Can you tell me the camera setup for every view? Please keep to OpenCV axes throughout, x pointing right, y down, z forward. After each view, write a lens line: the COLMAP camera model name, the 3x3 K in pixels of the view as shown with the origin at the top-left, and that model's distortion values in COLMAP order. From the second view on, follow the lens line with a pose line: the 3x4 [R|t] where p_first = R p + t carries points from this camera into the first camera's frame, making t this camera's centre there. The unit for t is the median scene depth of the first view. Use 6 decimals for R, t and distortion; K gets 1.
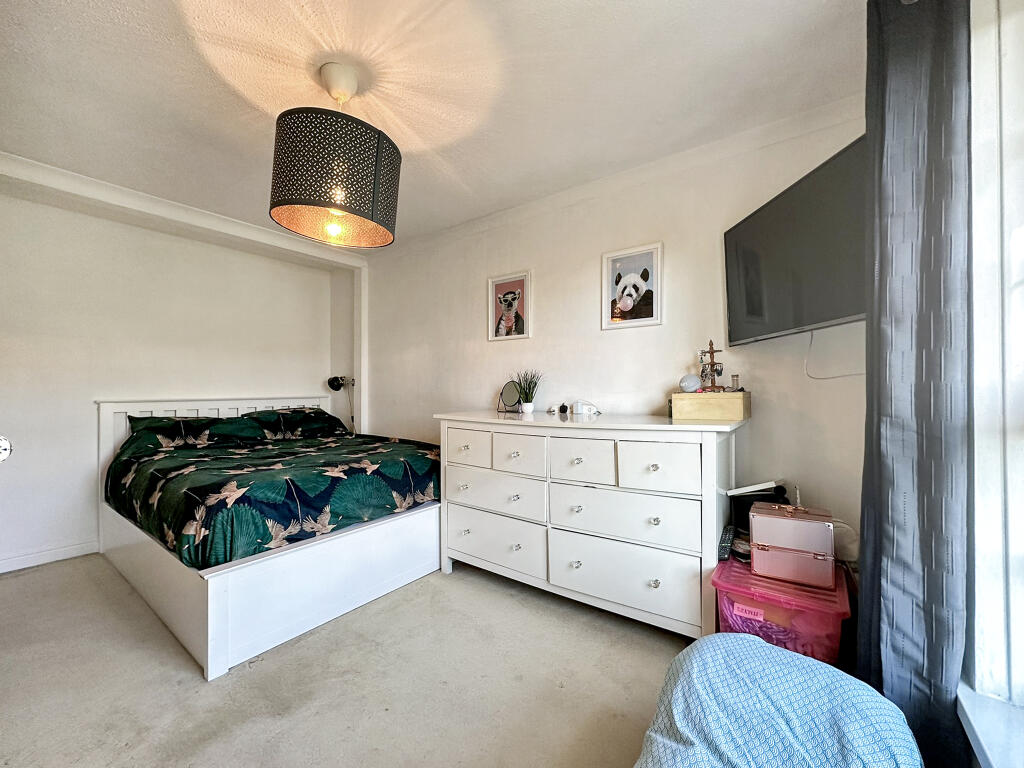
lens RADIAL K [[409.3, 0, 512.0], [0, 409.3, 384.0], [0, 0, 1]] dist [0.000407, 0.000142]
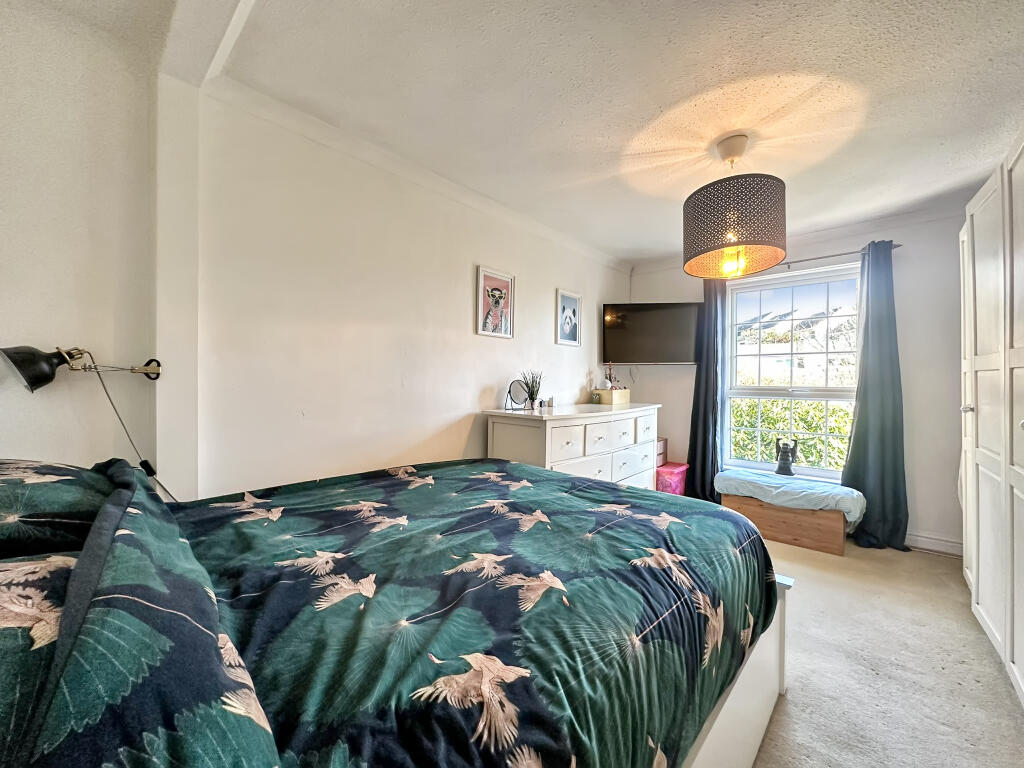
lens RADIAL K [[409.3, 0, 512.0], [0, 409.3, 384.0], [0, 0, 1]] dist [0.000407, 0.000142]
pose [[0.106456, 0.003698, 0.994311, -1.038549], [-0.018179, 0.999833, -0.001773, 0.006001], [-0.994151, -0.017887, 0.106505, 0.906443]]
